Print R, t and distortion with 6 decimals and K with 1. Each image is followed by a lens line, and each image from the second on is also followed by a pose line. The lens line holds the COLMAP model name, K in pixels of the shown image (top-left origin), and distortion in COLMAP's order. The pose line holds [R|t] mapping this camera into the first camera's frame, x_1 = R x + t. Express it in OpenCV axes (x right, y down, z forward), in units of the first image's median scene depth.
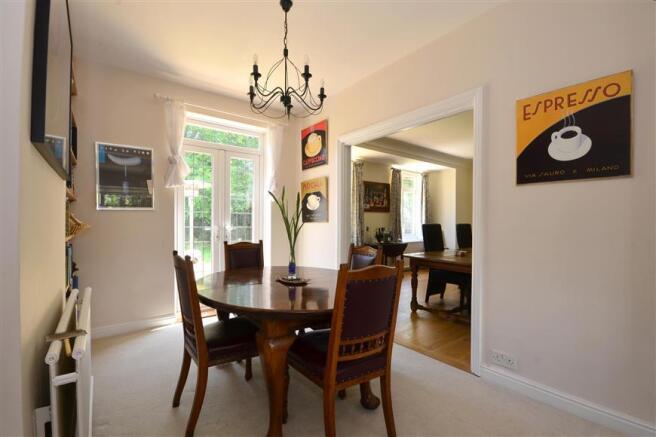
lens RADIAL K [[294.5, 0, 331.1], [0, 294.5, 223.2], [0, 0, 1]] dist [-0.000359, 0.000009]
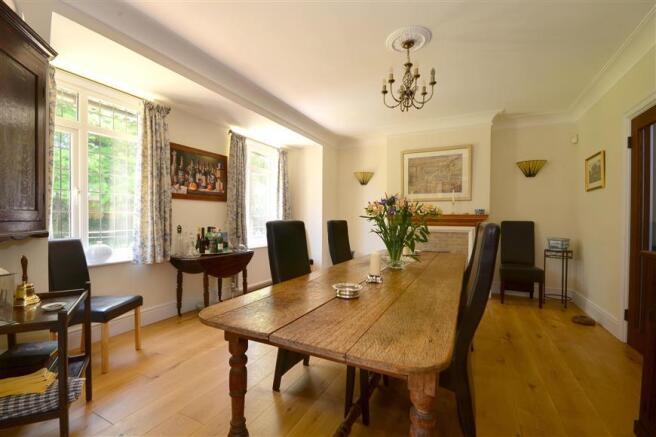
lens RADIAL K [[294.5, 0, 327.0], [0, 294.5, 220.5], [0, 0, 1]] dist [-0.000359, 0.000009]
pose [[0.906393, -0.003037, 0.422424, 0.130063], [0.002802, 0.999995, 0.001177, 0.002258], [-0.422426, 0.000117, 0.906397, 0.351780]]
